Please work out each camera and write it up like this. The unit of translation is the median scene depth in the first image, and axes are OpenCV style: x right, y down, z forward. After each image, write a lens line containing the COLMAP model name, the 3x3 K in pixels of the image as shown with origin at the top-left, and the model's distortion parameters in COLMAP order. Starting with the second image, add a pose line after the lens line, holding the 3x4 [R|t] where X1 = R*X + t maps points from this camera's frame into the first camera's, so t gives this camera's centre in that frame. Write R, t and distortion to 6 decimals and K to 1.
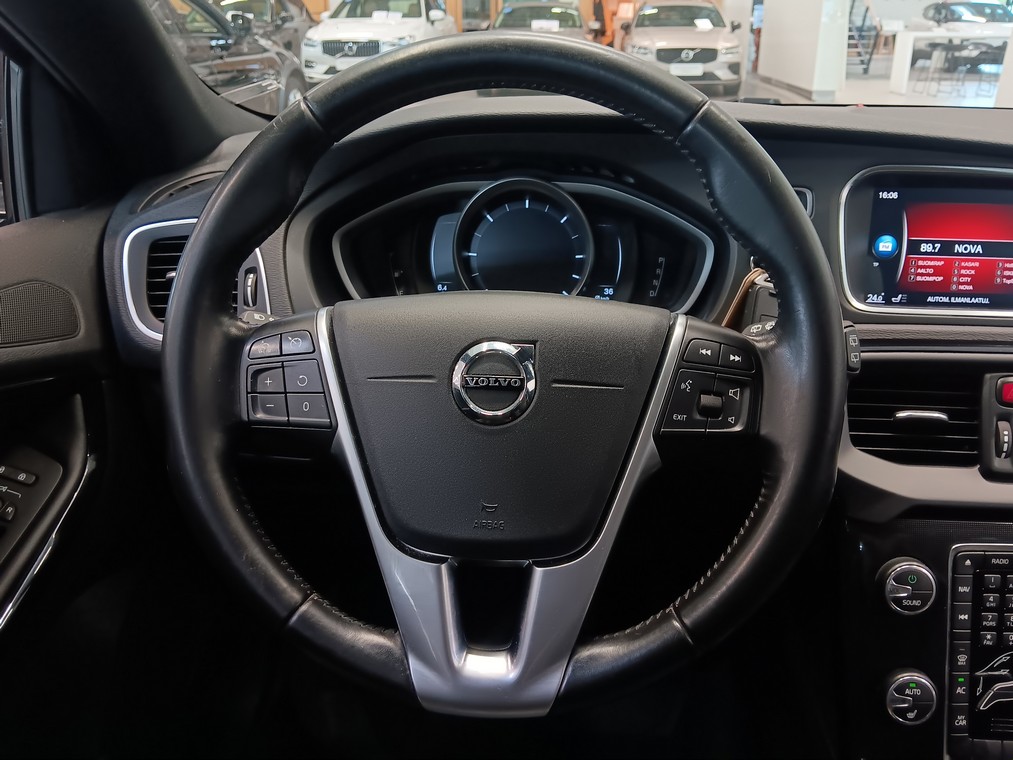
lens RADIAL K [[755.7, 0, 506.5], [0, 755.7, 380.0], [0, 0, 1]] dist [0.077420, -0.135126]
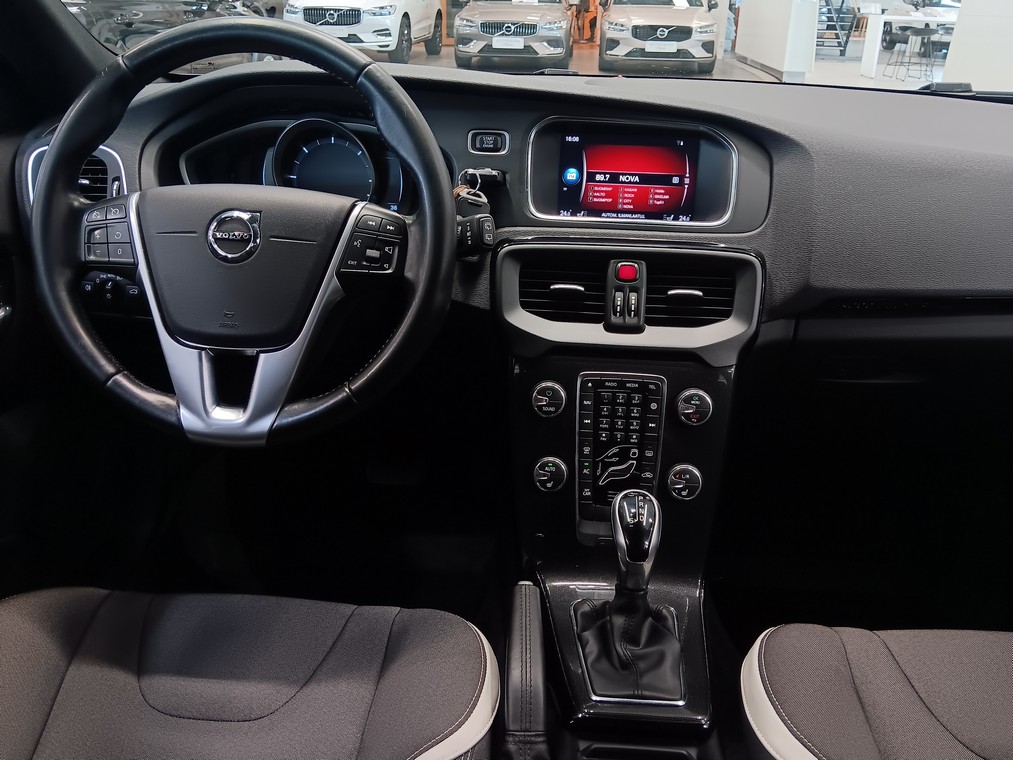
lens RADIAL K [[755.7, 0, 506.5], [0, 755.7, 380.0], [0, 0, 1]] dist [0.077420, -0.135126]
pose [[0.999670, 0.022142, 0.013038, 0.412476], [-0.022530, 0.999282, 0.030446, 0.184786], [-0.012354, -0.030730, 0.999451, -0.475411]]
